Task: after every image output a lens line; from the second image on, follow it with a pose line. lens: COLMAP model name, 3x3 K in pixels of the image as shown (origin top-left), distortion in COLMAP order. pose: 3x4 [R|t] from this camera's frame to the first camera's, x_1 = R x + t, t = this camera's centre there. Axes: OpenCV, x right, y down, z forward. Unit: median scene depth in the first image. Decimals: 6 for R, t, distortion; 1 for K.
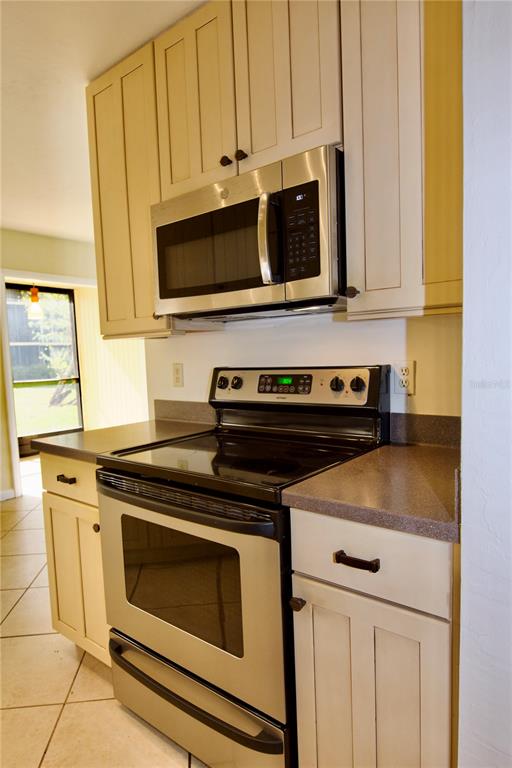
lens RADIAL K [[468.6, 0, 256.0], [0, 468.6, 384.0], [0, 0, 1]] dist [-0.016013, -0.002861]
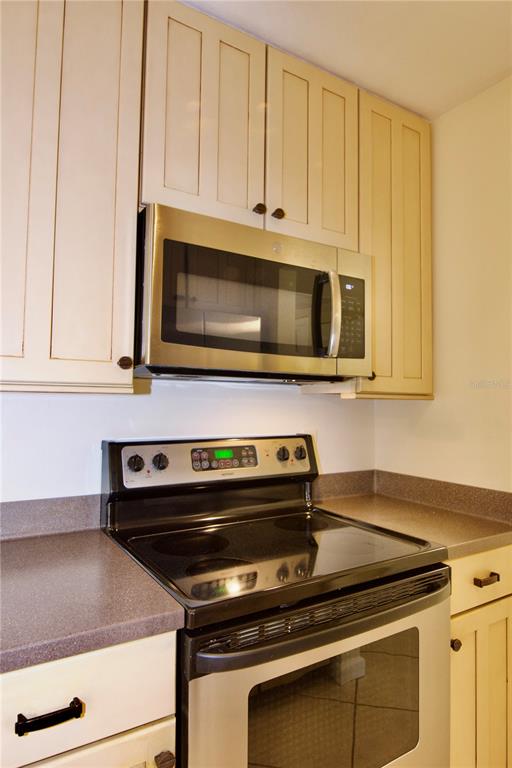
lens RADIAL K [[448.7, 0, 256.0], [0, 448.7, 384.0], [0, 0, 1]] dist [-0.002730, -0.001231]
pose [[0.352250, 0.084040, 0.932125, -0.748721], [0.044972, 0.993290, -0.106549, -0.047273], [-0.934825, 0.079451, 0.346107, 0.657607]]
